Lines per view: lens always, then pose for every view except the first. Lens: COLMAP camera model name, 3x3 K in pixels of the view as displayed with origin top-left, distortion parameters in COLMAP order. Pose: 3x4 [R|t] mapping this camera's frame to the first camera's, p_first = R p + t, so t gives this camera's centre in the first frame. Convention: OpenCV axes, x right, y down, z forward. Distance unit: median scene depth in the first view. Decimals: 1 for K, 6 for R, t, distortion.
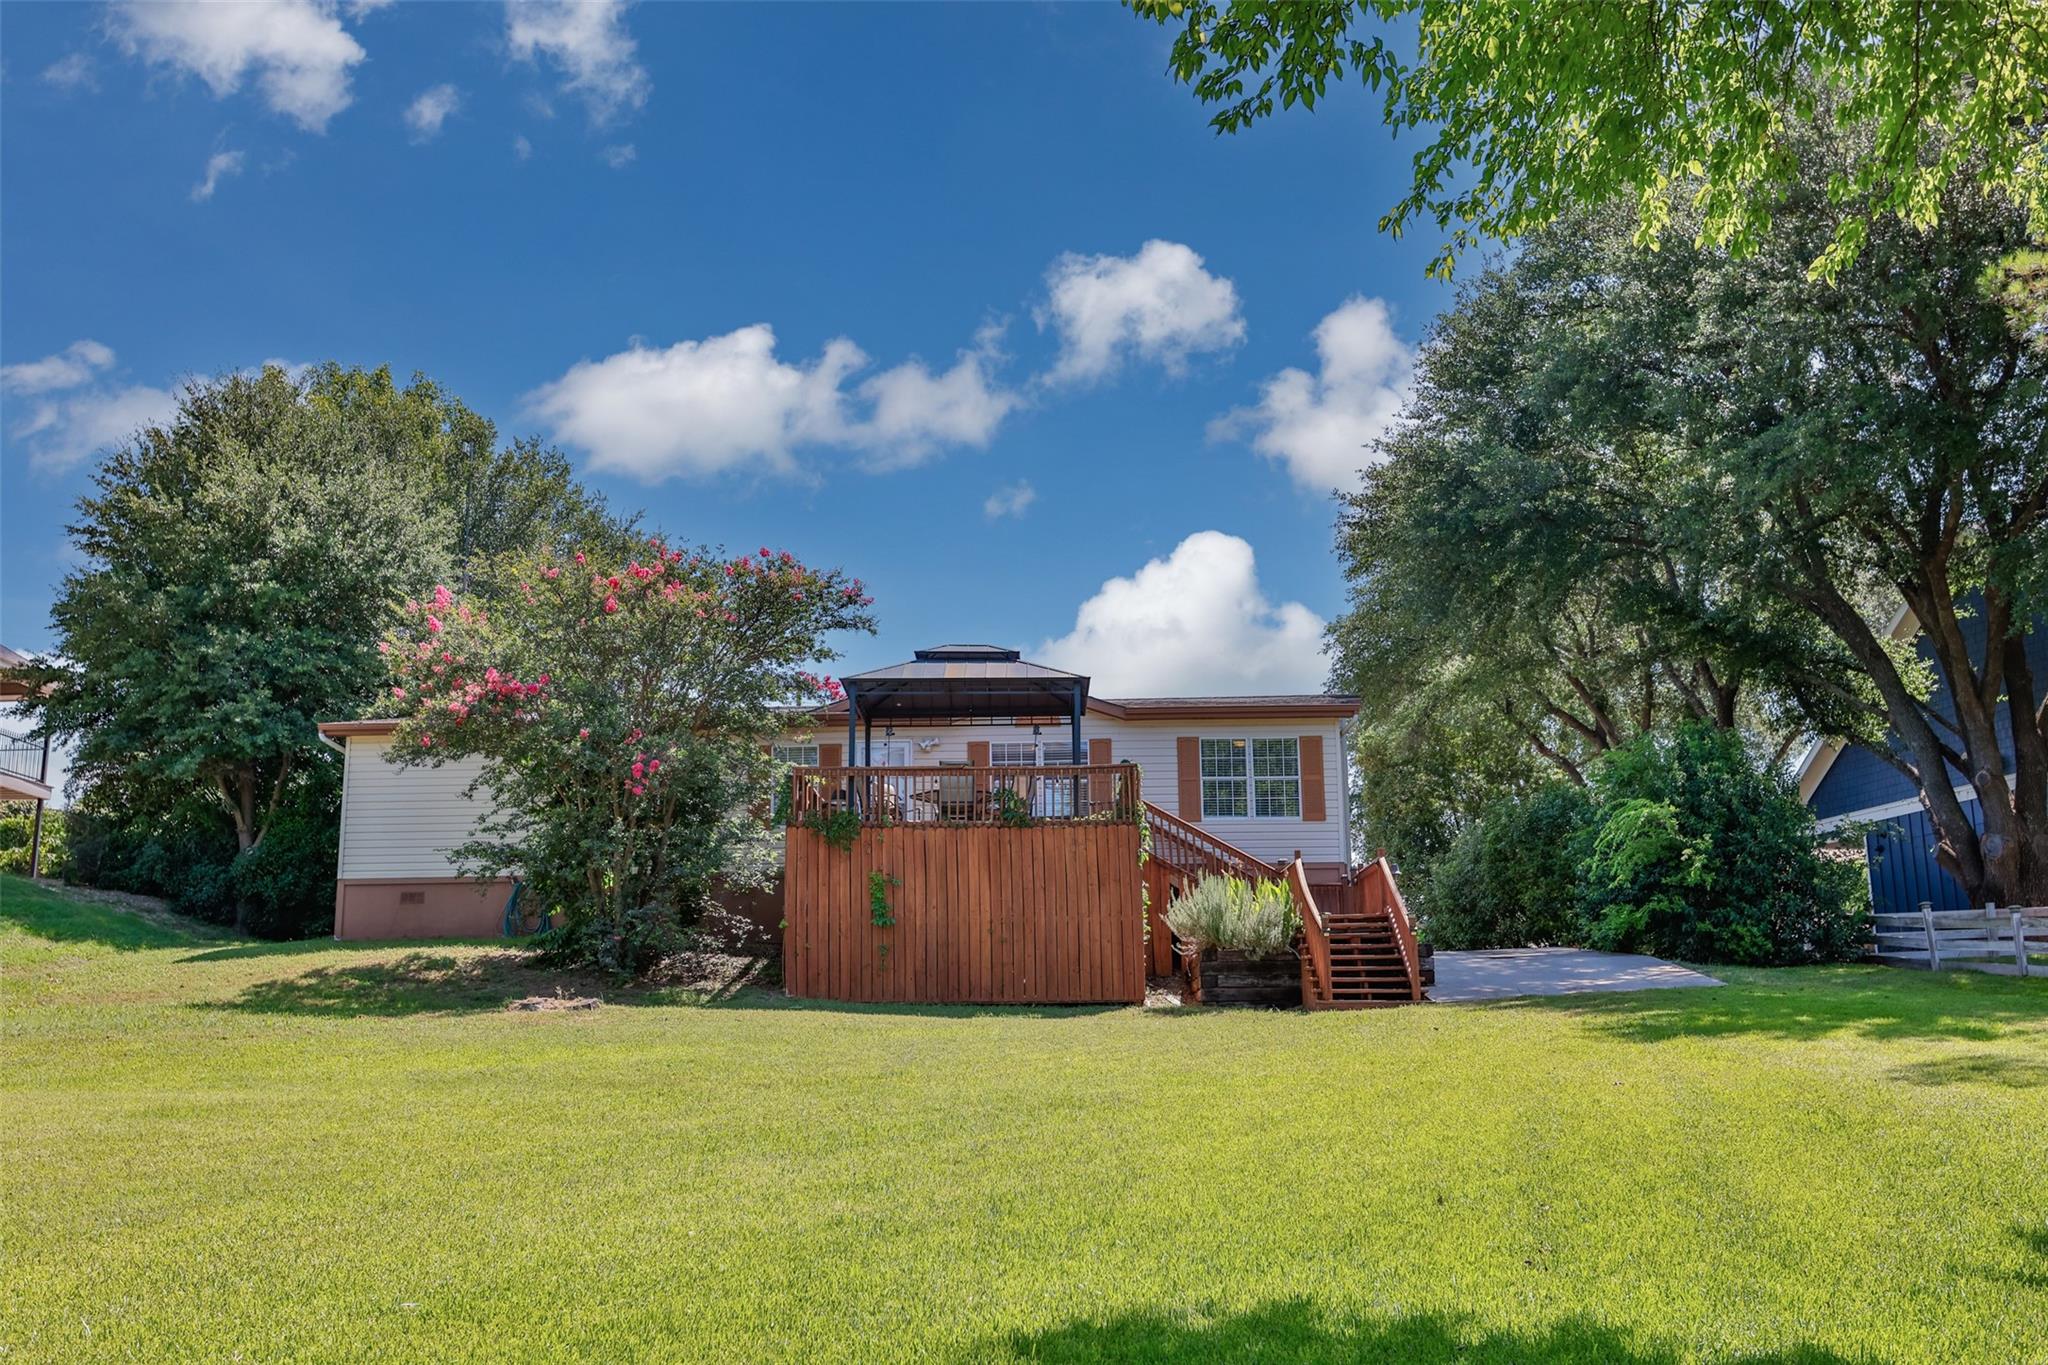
lens RADIAL K [[2024.8, 0, 1024.0], [0, 2024.8, 682.5], [0, 0, 1]] dist [0.002498, 0.000438]
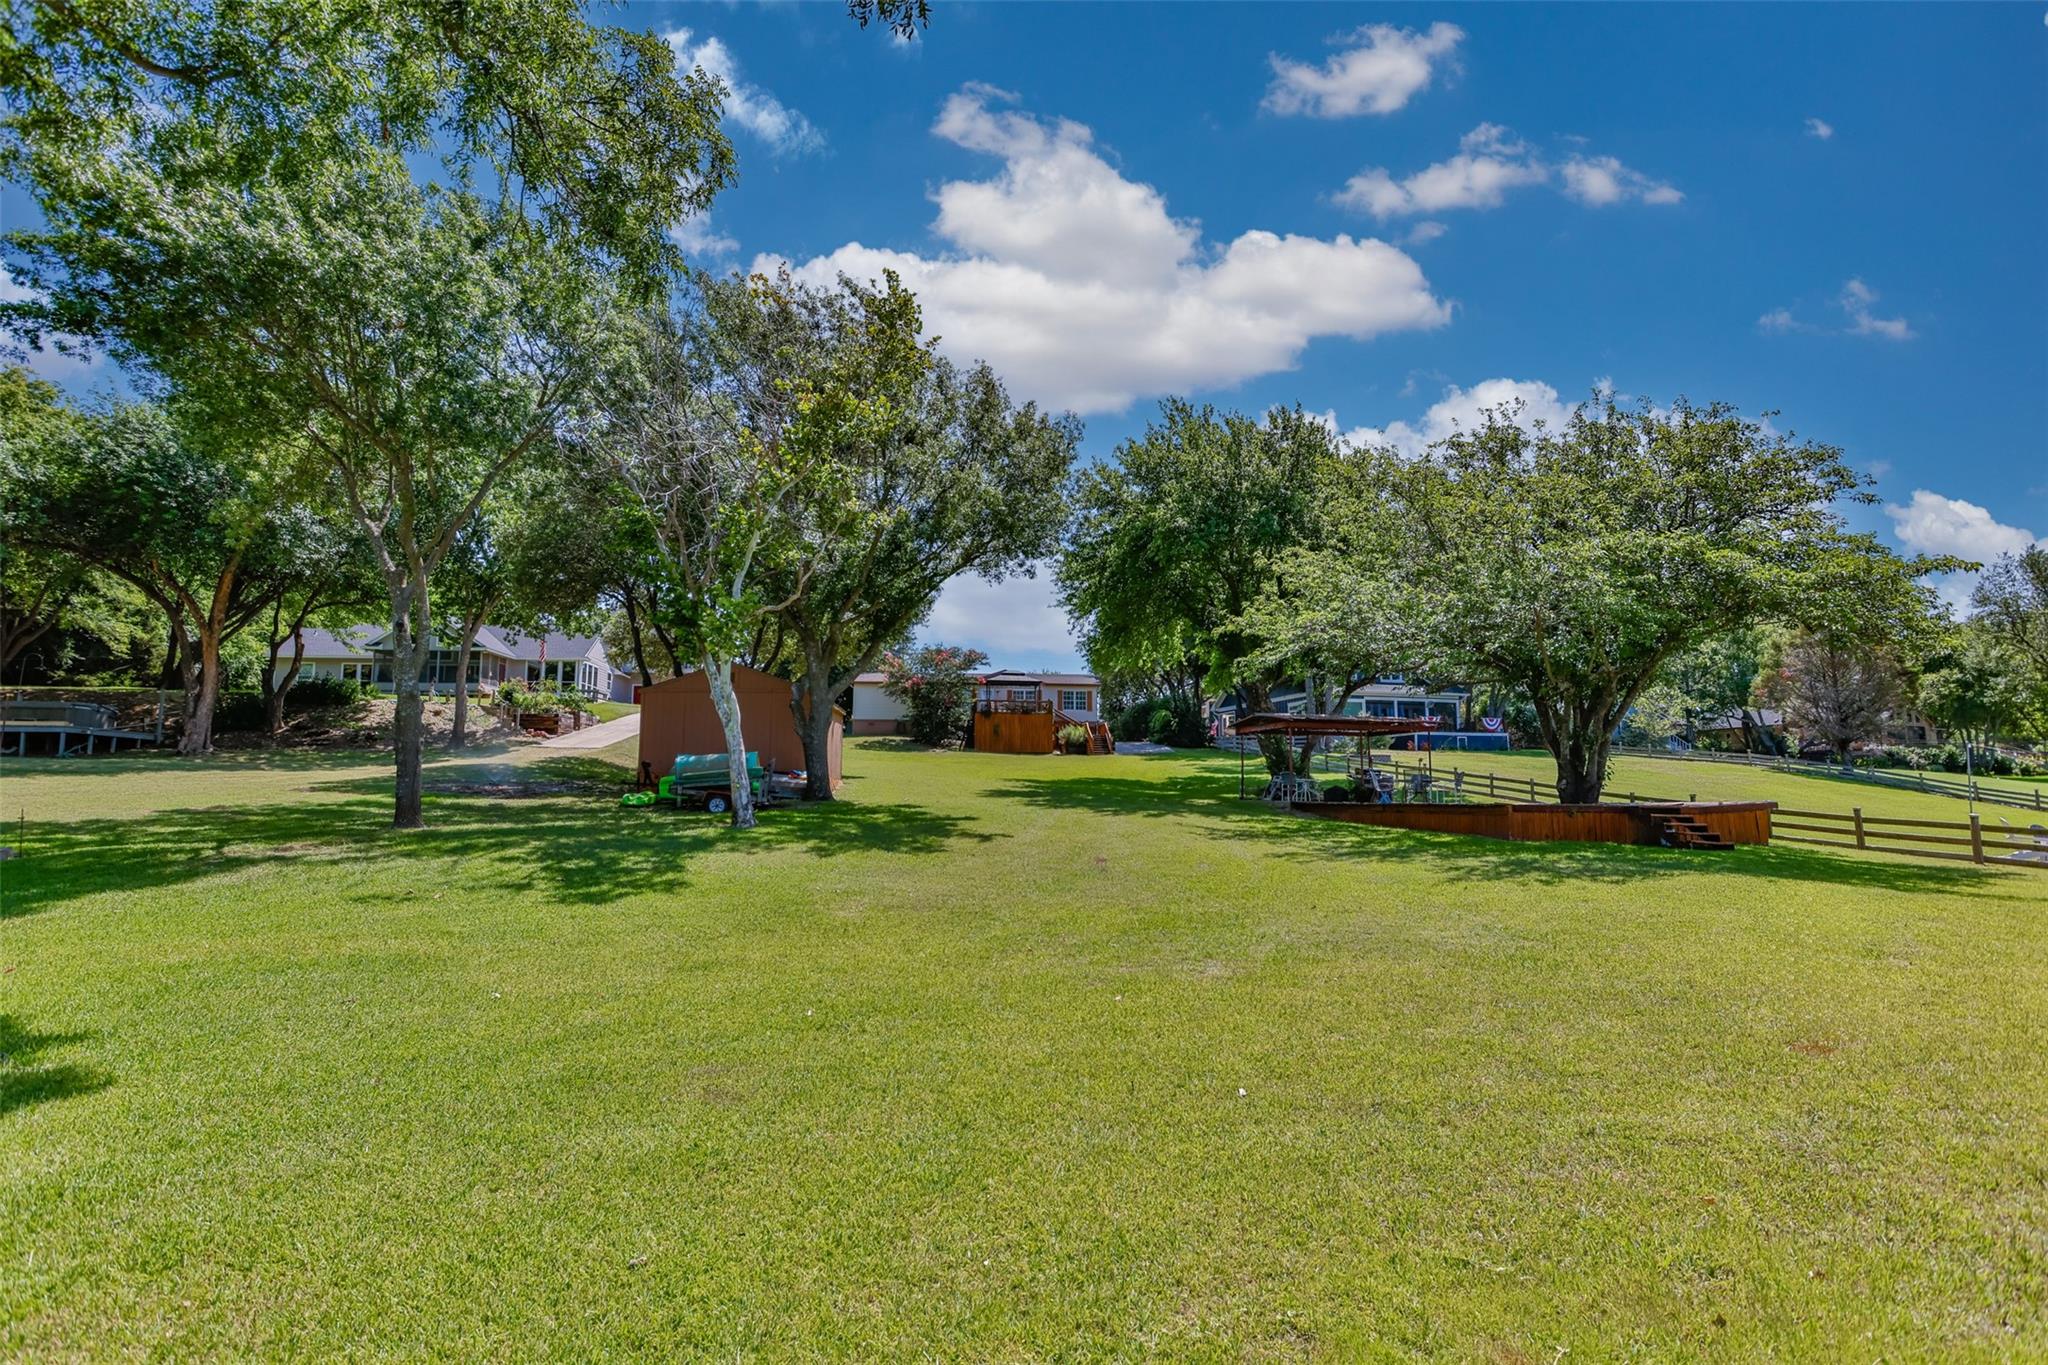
lens RADIAL K [[1020.1, 0, 1029.9], [0, 1020.1, 674.2], [0, 0, 1]] dist [-0.024389, 0.021381]
pose [[0.993973, 0.029825, 0.105486, -0.226434], [-0.037379, 0.996820, 0.070376, -0.168619], [-0.103052, -0.073895, 0.991927, -1.192293]]
